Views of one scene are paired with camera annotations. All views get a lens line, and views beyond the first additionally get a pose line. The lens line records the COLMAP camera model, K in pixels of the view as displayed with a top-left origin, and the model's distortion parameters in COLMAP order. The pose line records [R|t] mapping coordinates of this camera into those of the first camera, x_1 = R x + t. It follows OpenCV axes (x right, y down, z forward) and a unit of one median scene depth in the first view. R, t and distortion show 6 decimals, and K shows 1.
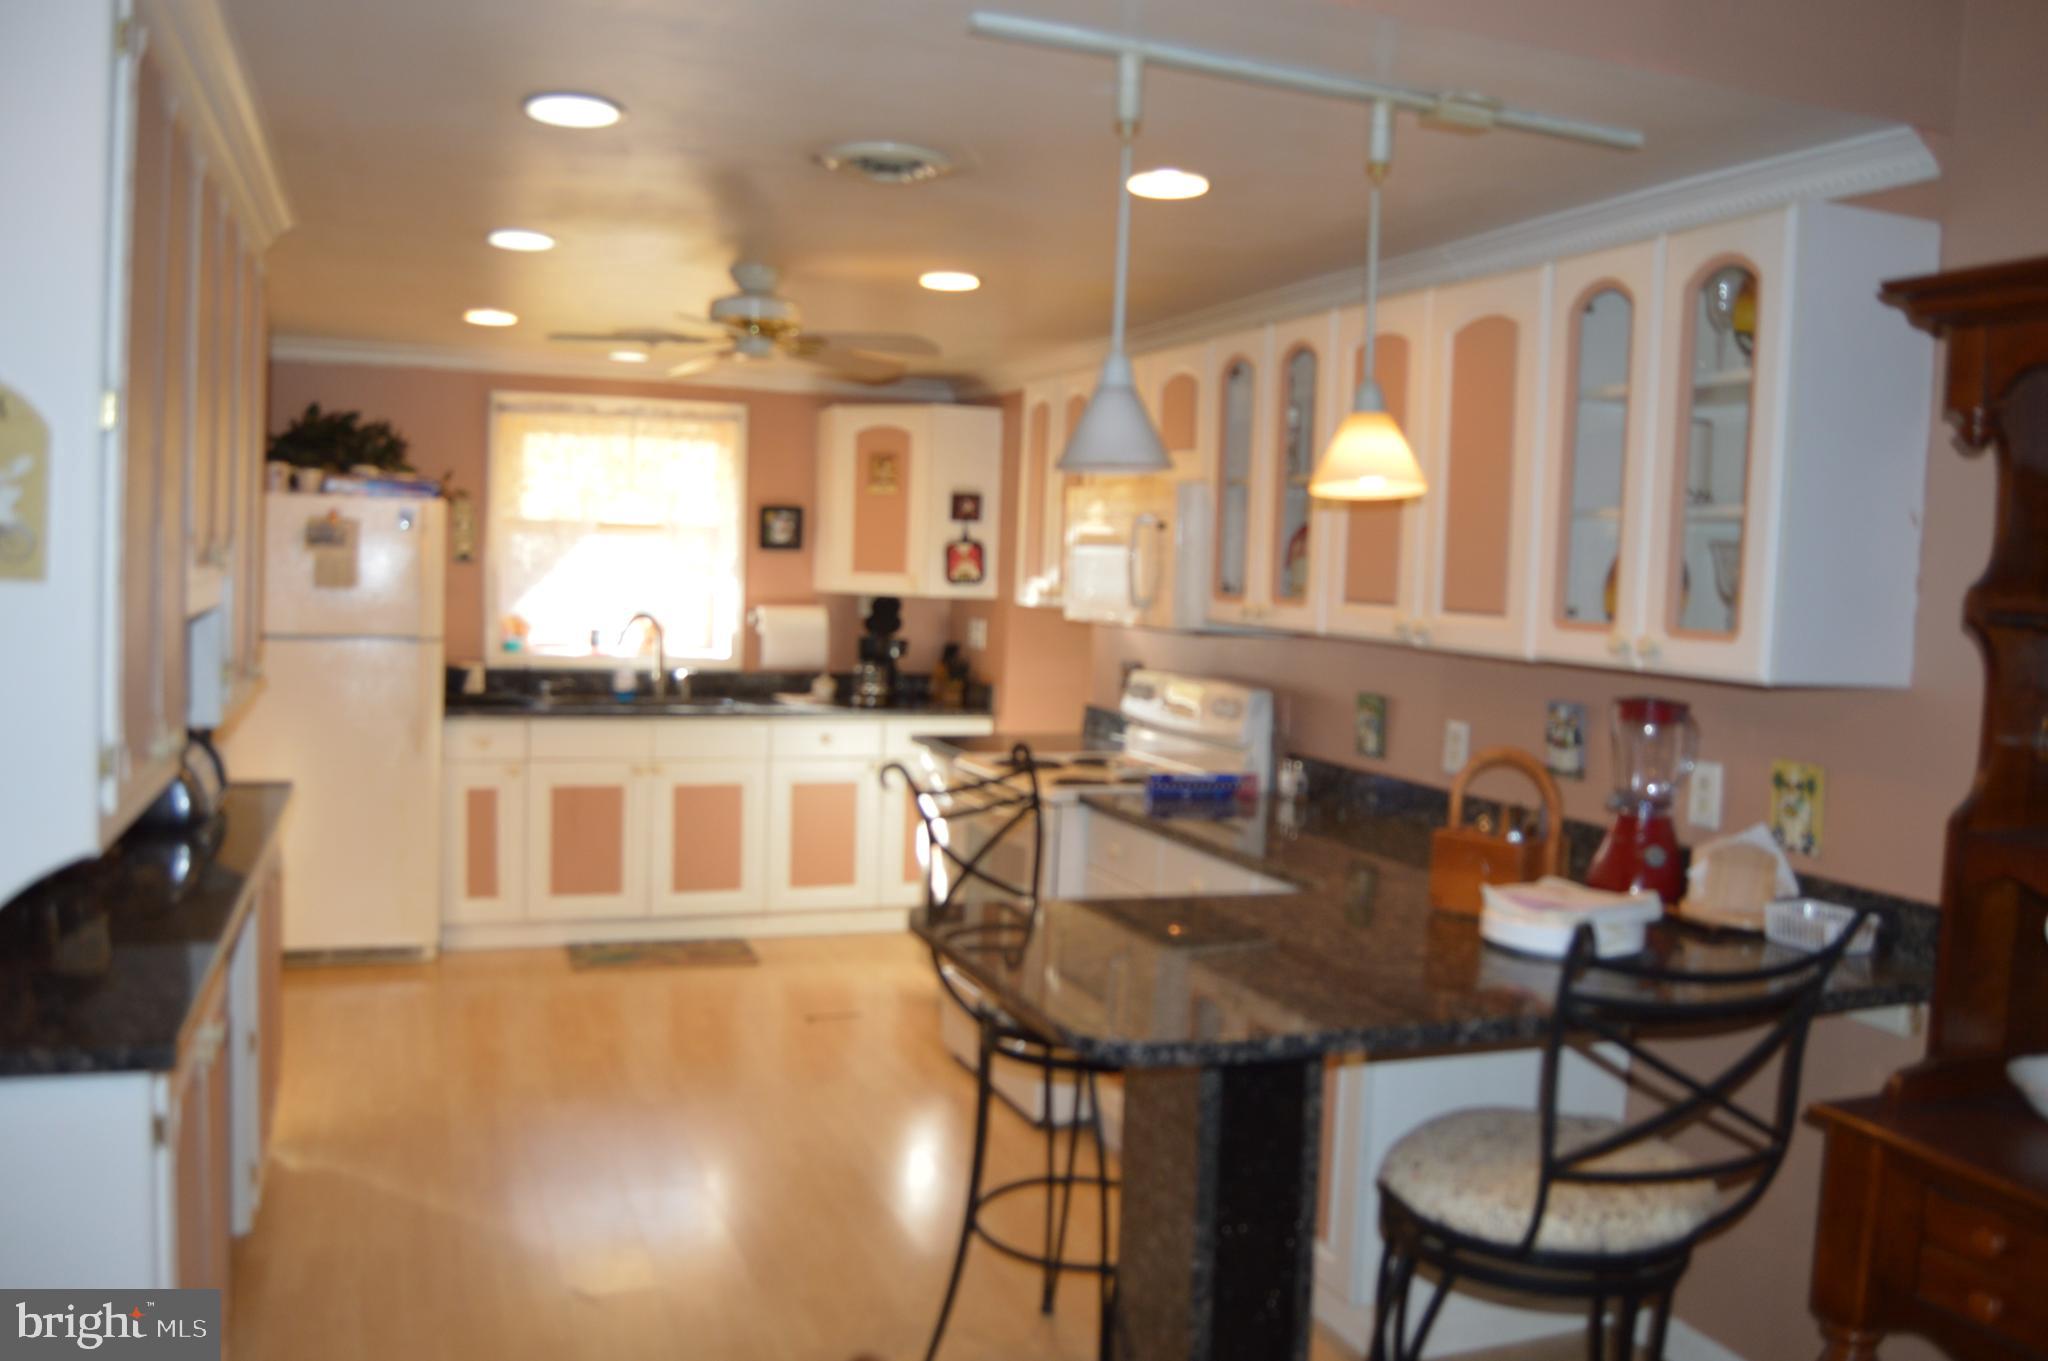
lens RADIAL K [[1659.3, 0, 1033.8], [0, 1659.3, 677.3], [0, 0, 1]] dist [-0.066773, 0.001211]
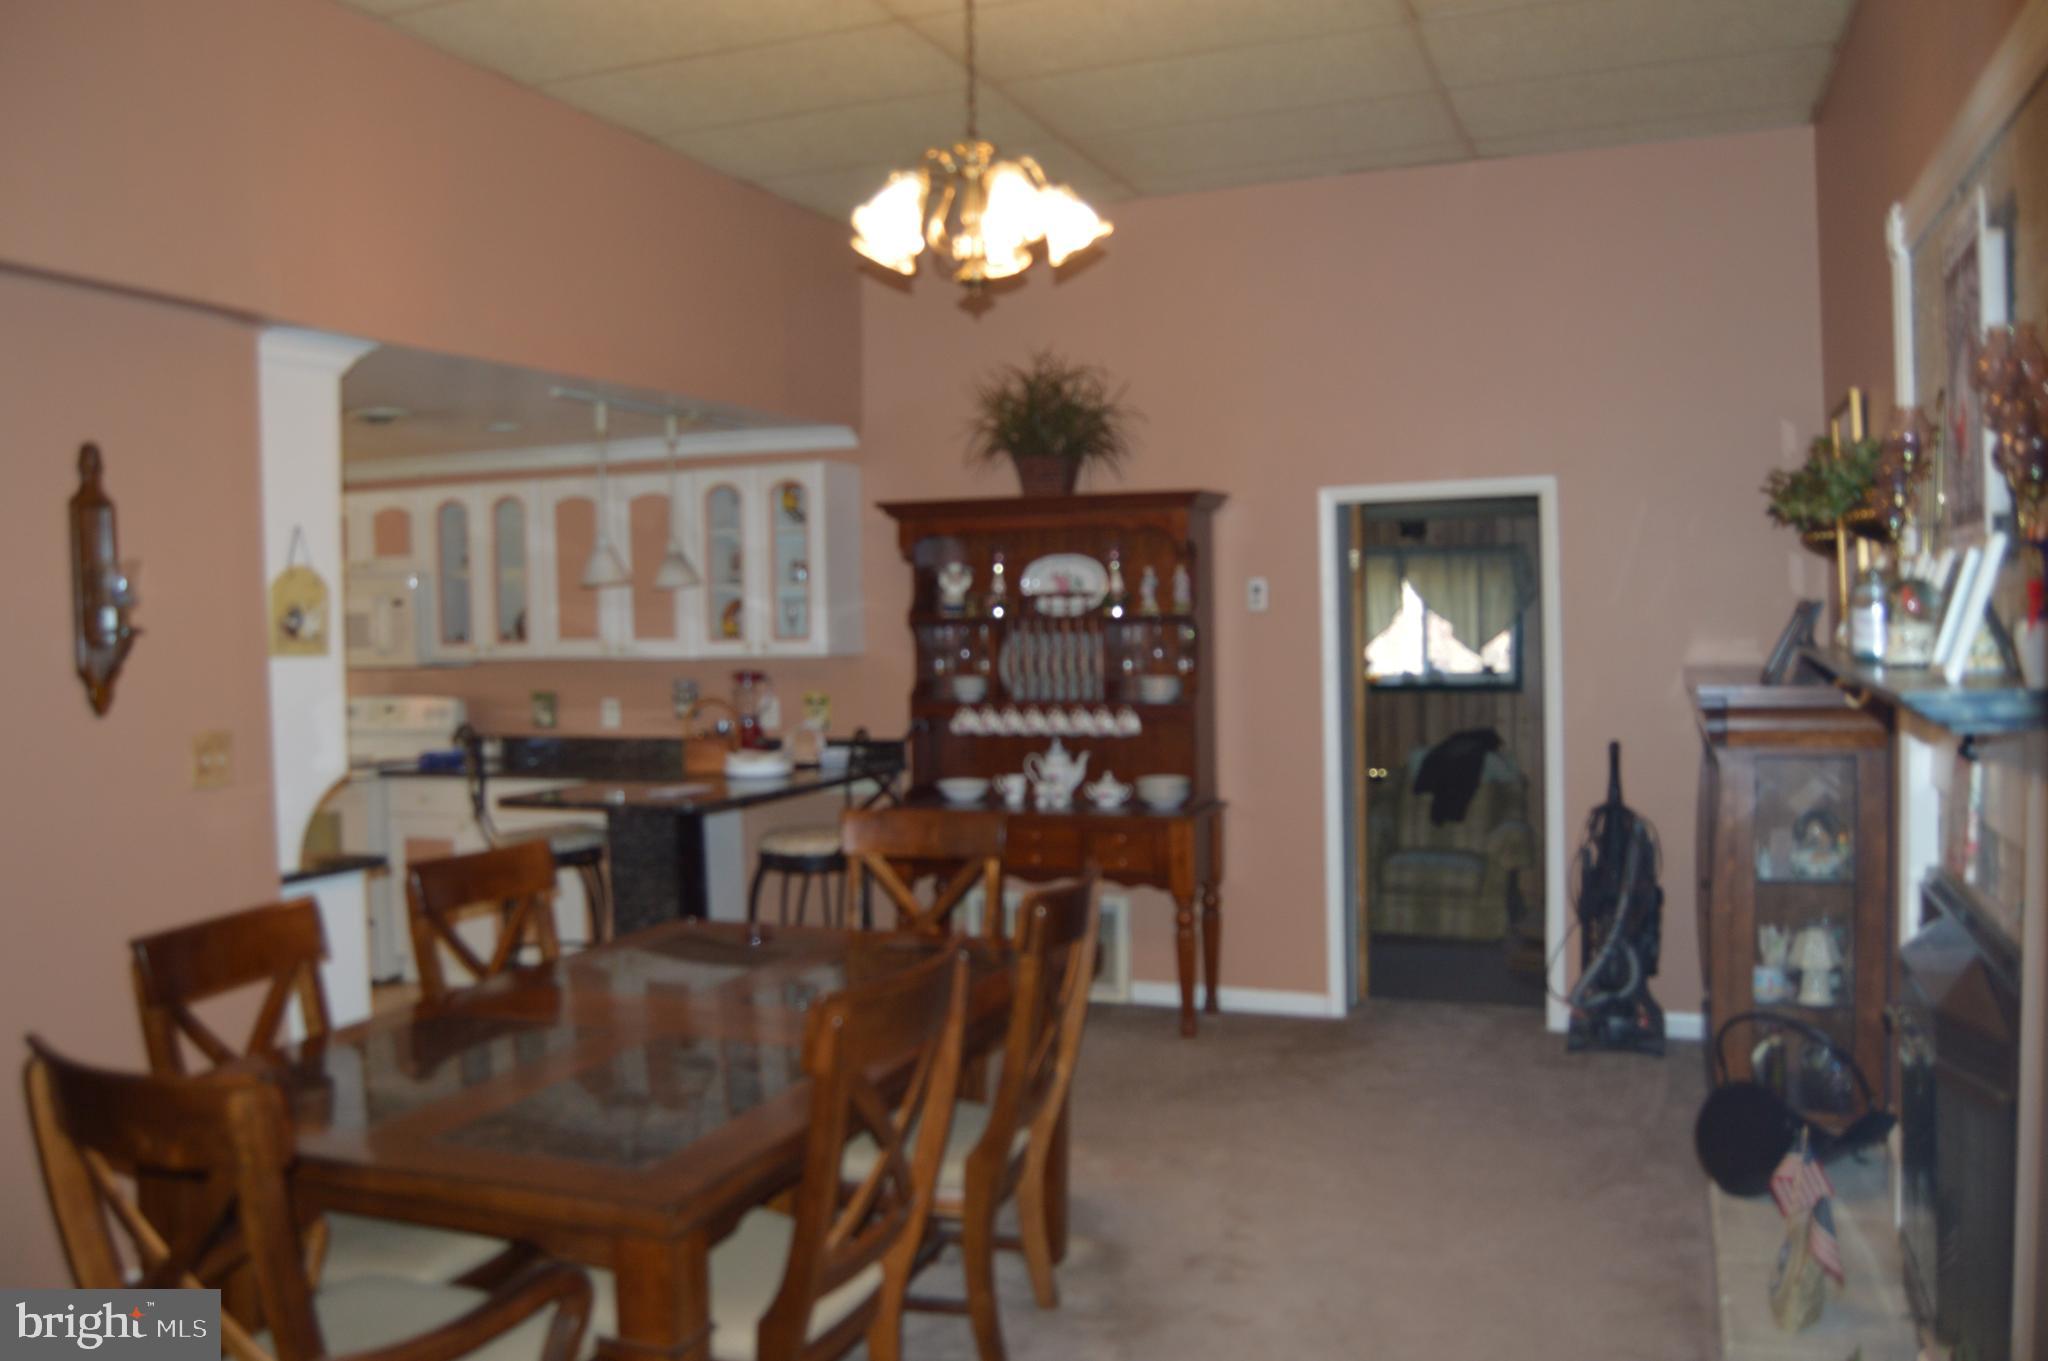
lens RADIAL K [[1659.3, 0, 1020.3], [0, 1659.3, 681.3], [0, 0, 1]] dist [-0.066773, 0.001211]
pose [[0.677392, -0.094247, 0.729560, -1.031608], [0.103490, 0.994105, 0.032332, -0.007592], [-0.728306, 0.053601, 0.683152, -0.796573]]
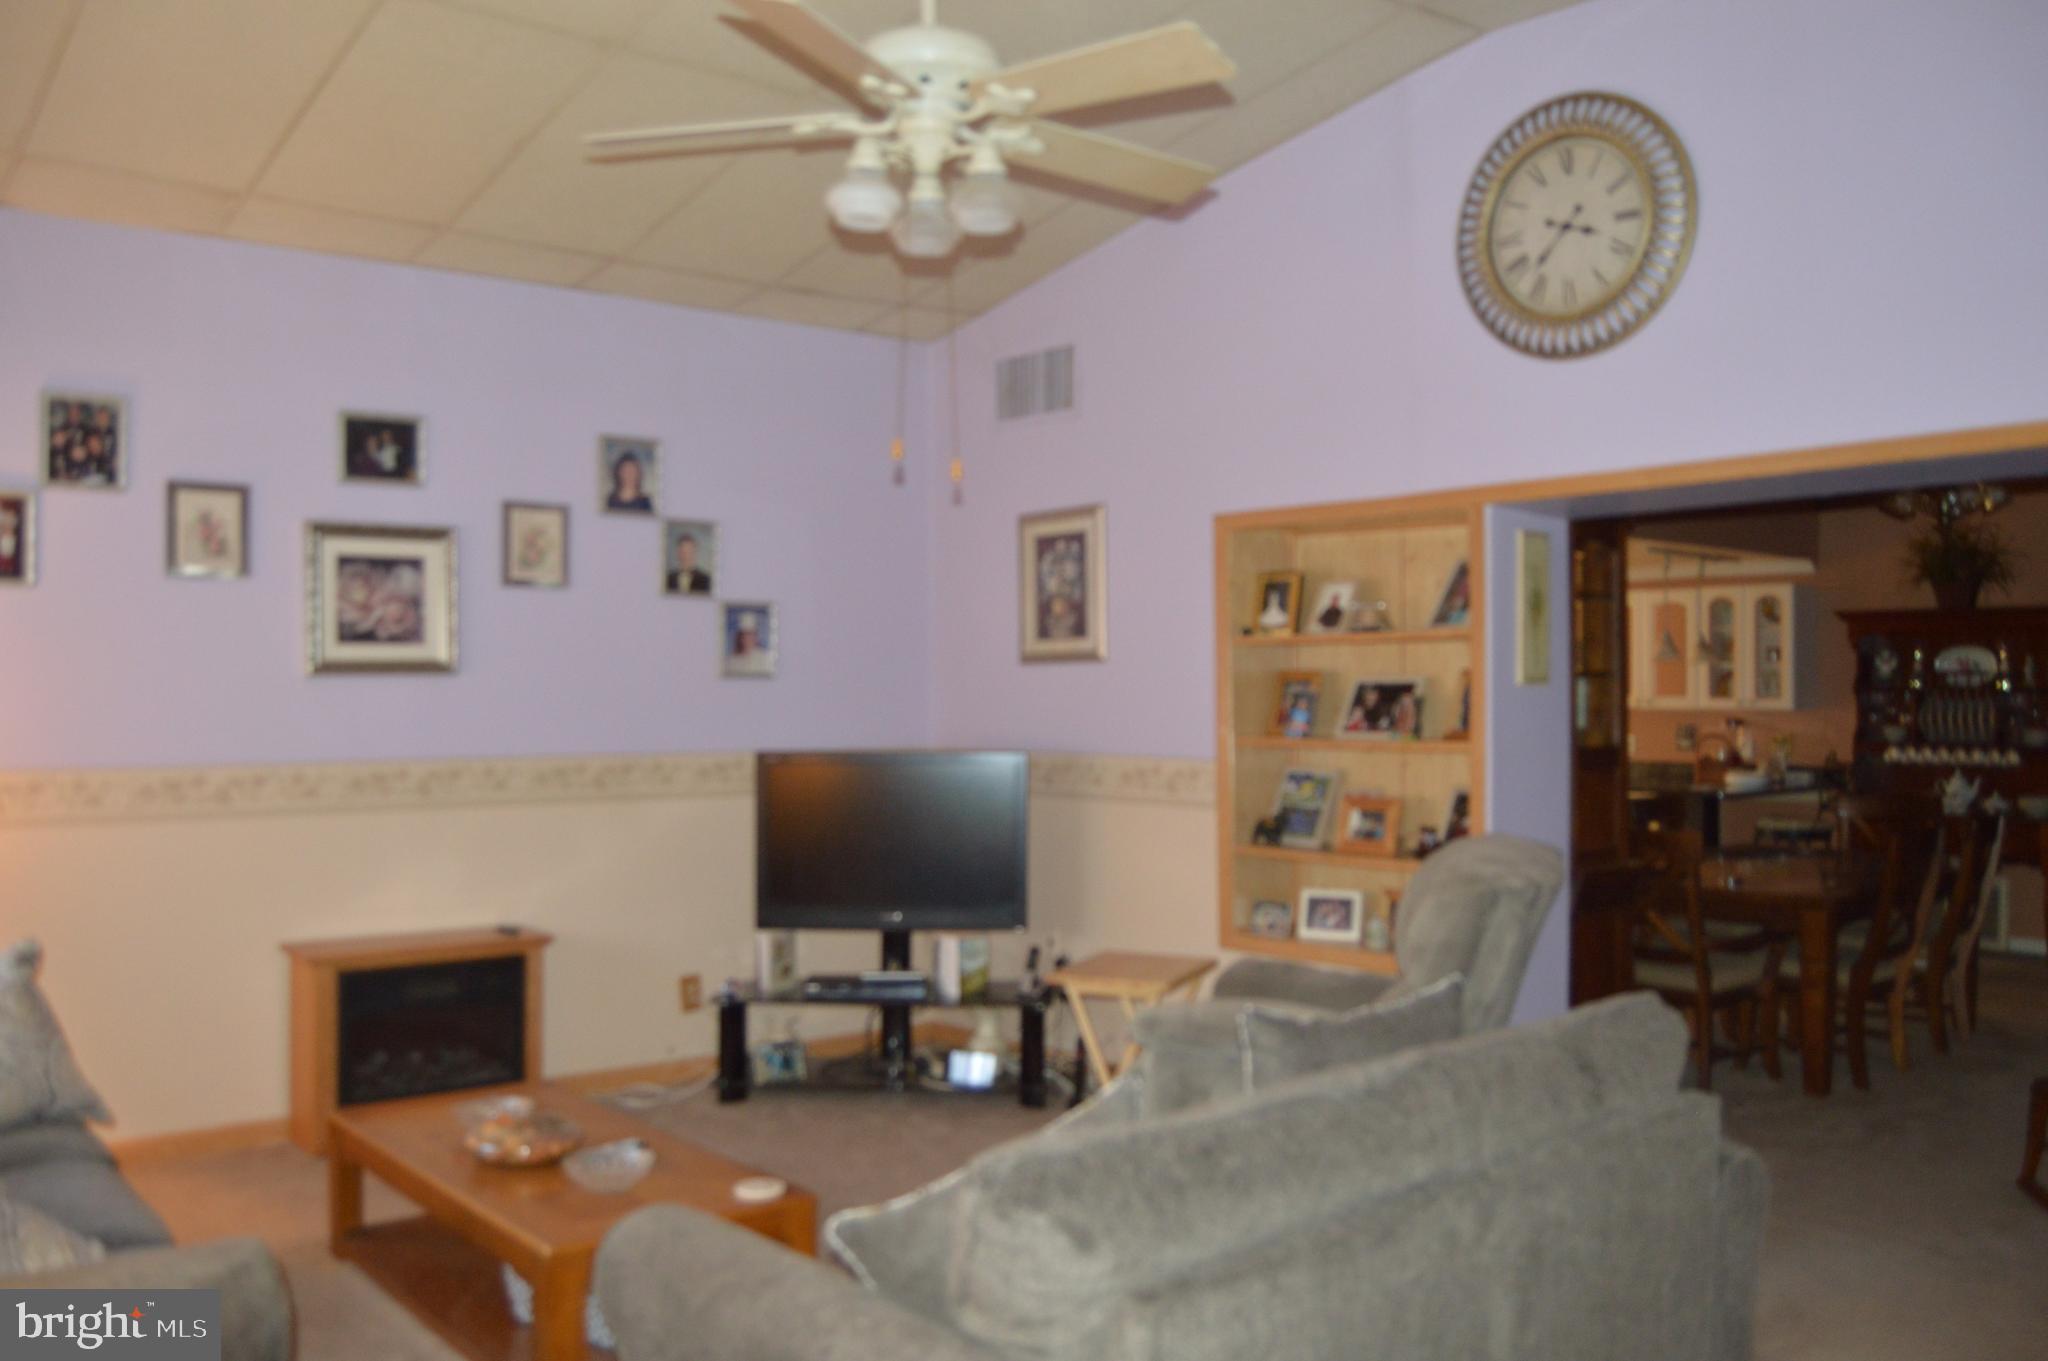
lens RADIAL K [[1659.3, 0, 1021.9], [0, 1659.3, 669.8], [0, 0, 1]] dist [-0.066773, 0.001211]
pose [[0.939473, -0.031235, 0.341197, -2.217491], [0.057254, 0.996145, -0.066456, 0.054803], [-0.337806, 0.081968, 0.937640, -1.715572]]
